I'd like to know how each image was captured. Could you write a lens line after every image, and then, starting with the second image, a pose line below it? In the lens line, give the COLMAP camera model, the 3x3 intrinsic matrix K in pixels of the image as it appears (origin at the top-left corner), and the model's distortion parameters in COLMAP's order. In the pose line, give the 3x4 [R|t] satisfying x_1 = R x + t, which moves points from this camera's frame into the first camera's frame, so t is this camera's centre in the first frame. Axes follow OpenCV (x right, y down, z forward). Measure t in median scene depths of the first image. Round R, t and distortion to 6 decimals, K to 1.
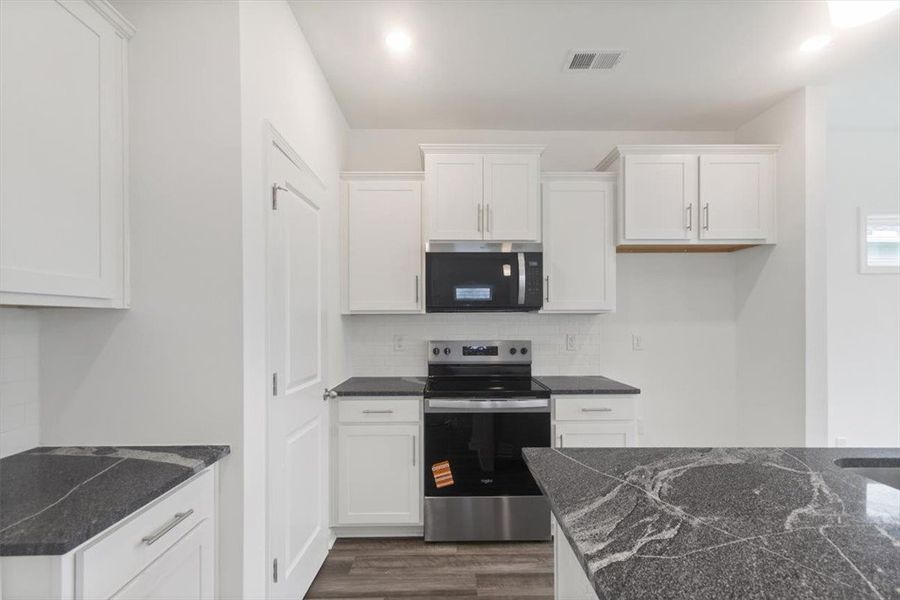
lens RADIAL K [[414.6, 0, 448.6], [0, 414.6, 320.0], [0, 0, 1]] dist [0.004958, 0.001041]
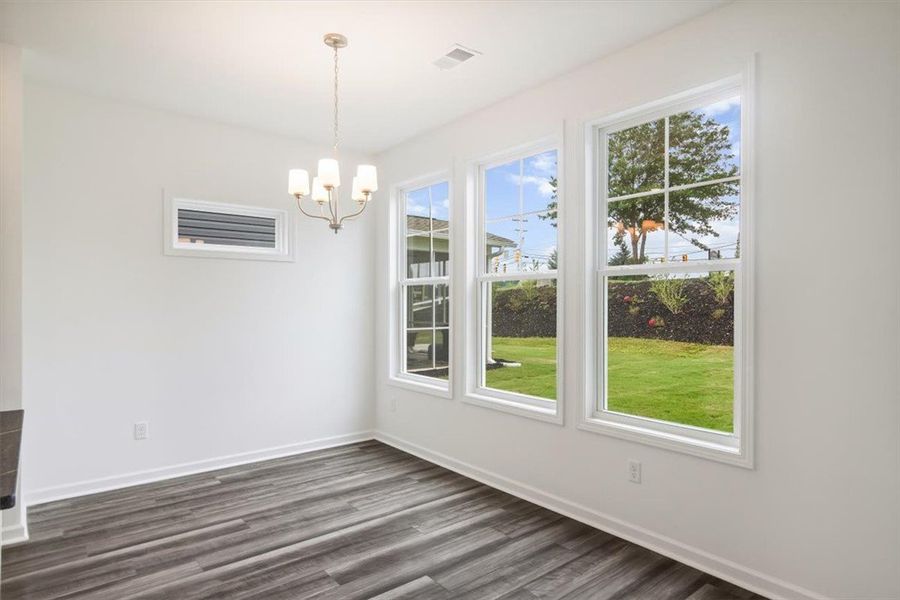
lens RADIAL K [[518.4, 0, 454.8], [0, 518.4, 301.4], [0, 0, 1]] dist [0.013120, -0.006463]
pose [[0.784884, 0.005217, 0.619621, 0.873741], [-0.003583, 0.999986, -0.003881, 0.002193], [-0.619632, 0.000825, 0.784892, -0.461667]]
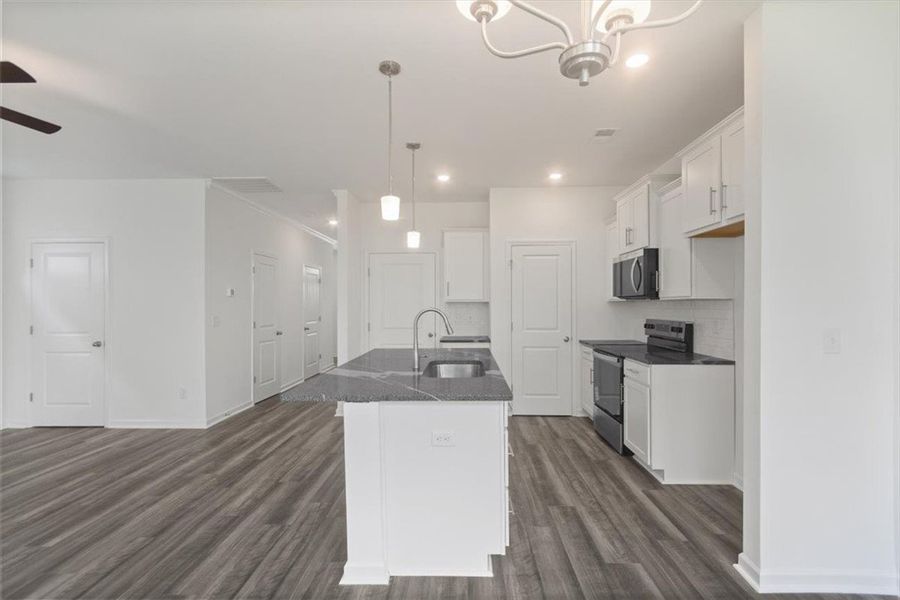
lens RADIAL K [[414.6, 0, 457.3], [0, 414.6, 305.9], [0, 0, 1]] dist [0.004958, 0.001041]
pose [[-0.031559, 0.005348, -0.999488, 1.579928], [0.001064, 0.999985, 0.005317, -0.004742], [0.999501, -0.000896, -0.031564, 0.423708]]
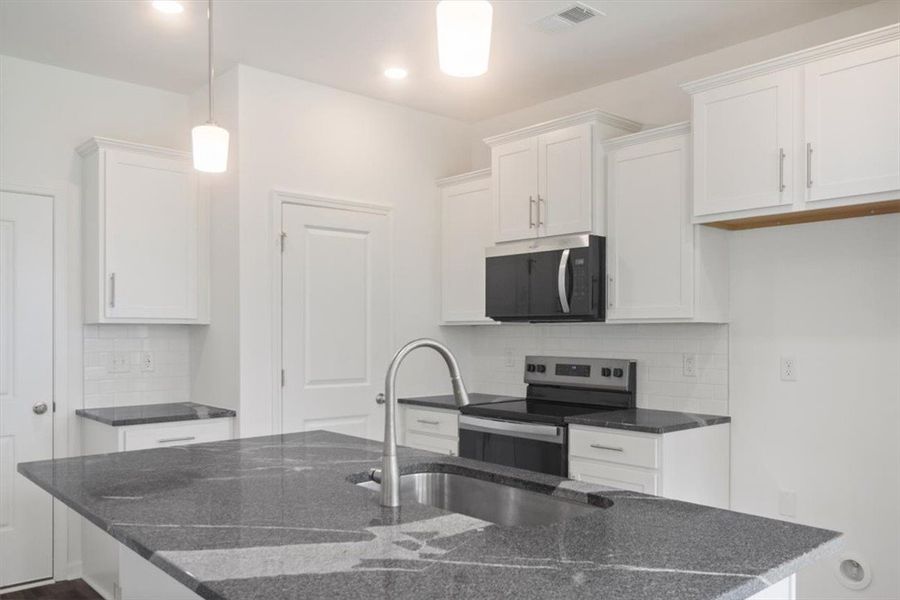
lens RADIAL K [[717.3, 0, 461.3], [0, 717.3, 334.1], [0, 0, 1]] dist [0.002803, -0.005171]
pose [[0.663811, 0.006903, -0.747868, 1.070055], [-0.003204, 0.999974, 0.006386, -0.003646], [0.747893, -0.001843, 0.663816, -0.088697]]
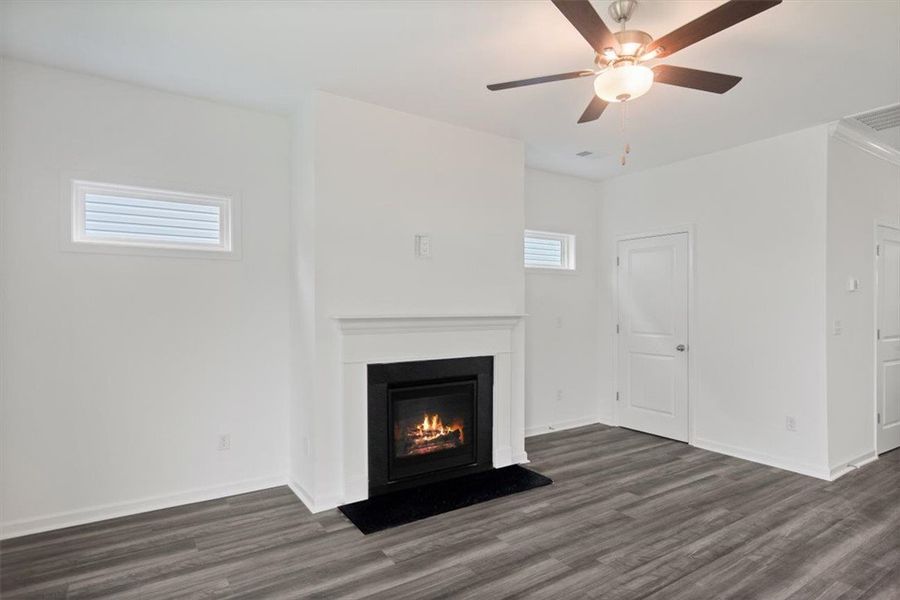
lens RADIAL K [[493.6, 0, 444.6], [0, 493.6, 301.9], [0, 0, 1]] dist [-0.003165, 0.000215]
pose [[-0.847944, 0.001556, -0.530083, 1.589544], [0.003278, 0.999992, -0.002307, -0.005679], [0.530075, -0.003694, -0.847943, -0.038910]]
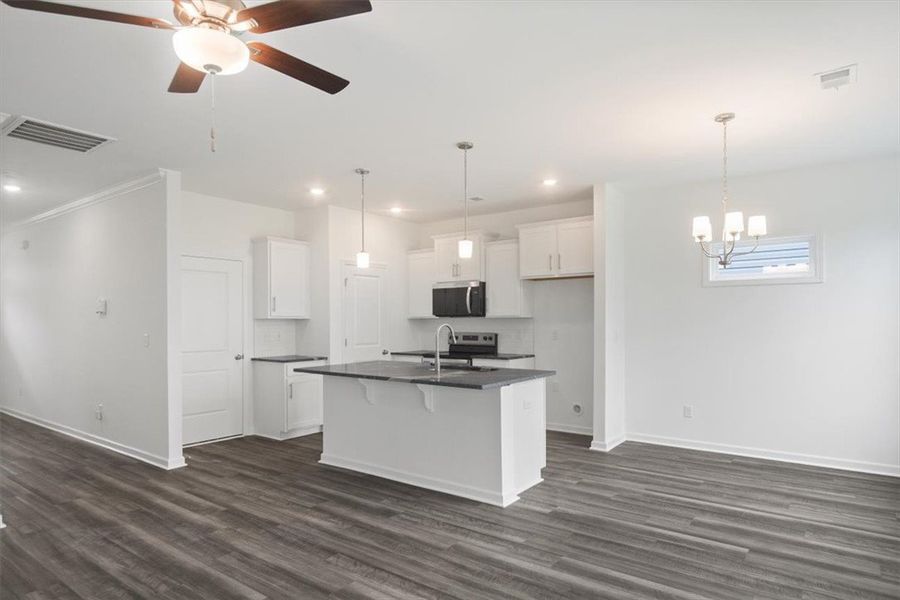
lens RADIAL K [[518.4, 0, 456.6], [0, 518.4, 328.8], [0, 0, 1]] dist [0.013120, -0.006463]
pose [[0.792747, 0.009225, -0.609481, 1.589314], [0.001566, 0.999851, 0.017171, -0.006658], [0.609549, -0.014567, 0.792615, -0.965124]]
